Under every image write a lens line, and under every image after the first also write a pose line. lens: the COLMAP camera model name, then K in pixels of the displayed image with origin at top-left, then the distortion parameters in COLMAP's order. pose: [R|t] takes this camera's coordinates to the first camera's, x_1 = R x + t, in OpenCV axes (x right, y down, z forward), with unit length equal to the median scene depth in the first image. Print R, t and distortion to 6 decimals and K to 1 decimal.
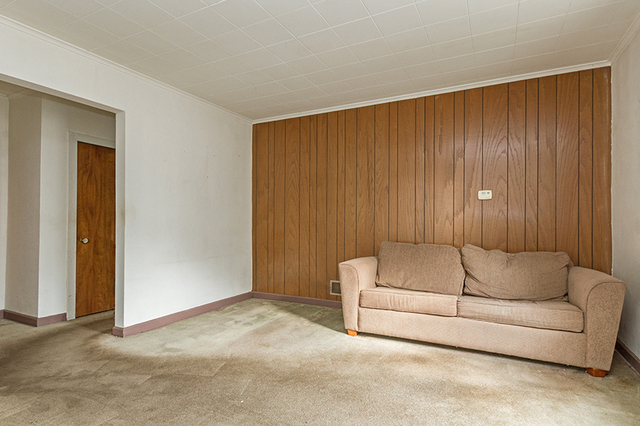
lens RADIAL K [[333.4, 0, 320.6], [0, 333.4, 222.3], [0, 0, 1]] dist [-0.000310, -0.000128]
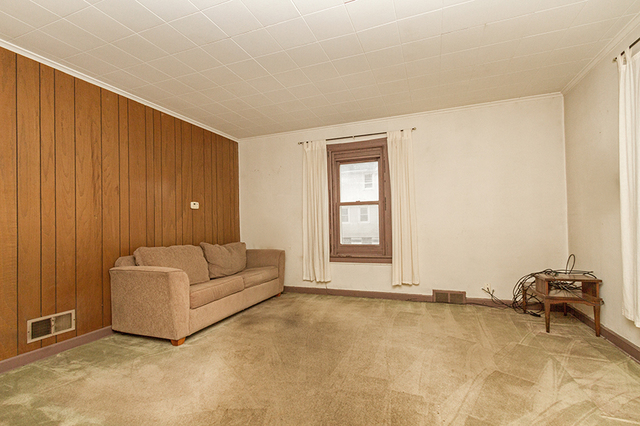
lens RADIAL K [[290.9, 0, 320.3], [0, 290.9, 220.3], [0, 0, 1]] dist [0.001481, 0.000087]
pose [[-0.101268, 0.009191, 0.994817, -0.662903], [0.015484, 0.999851, -0.007661, -0.004962], [-0.994739, 0.014628, -0.101396, 0.569859]]
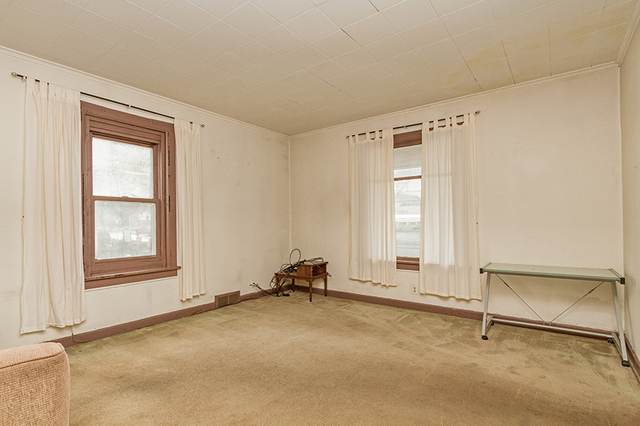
lens RADIAL K [[324.2, 0, 320.4], [0, 324.2, 219.9], [0, 0, 1]] dist [0.002679, -0.000197]
pose [[-0.985713, 0.002894, 0.168407, -0.231606], [0.001638, 0.999970, -0.007595, -0.013601], [-0.168424, -0.007211, -0.985688, 1.107330]]
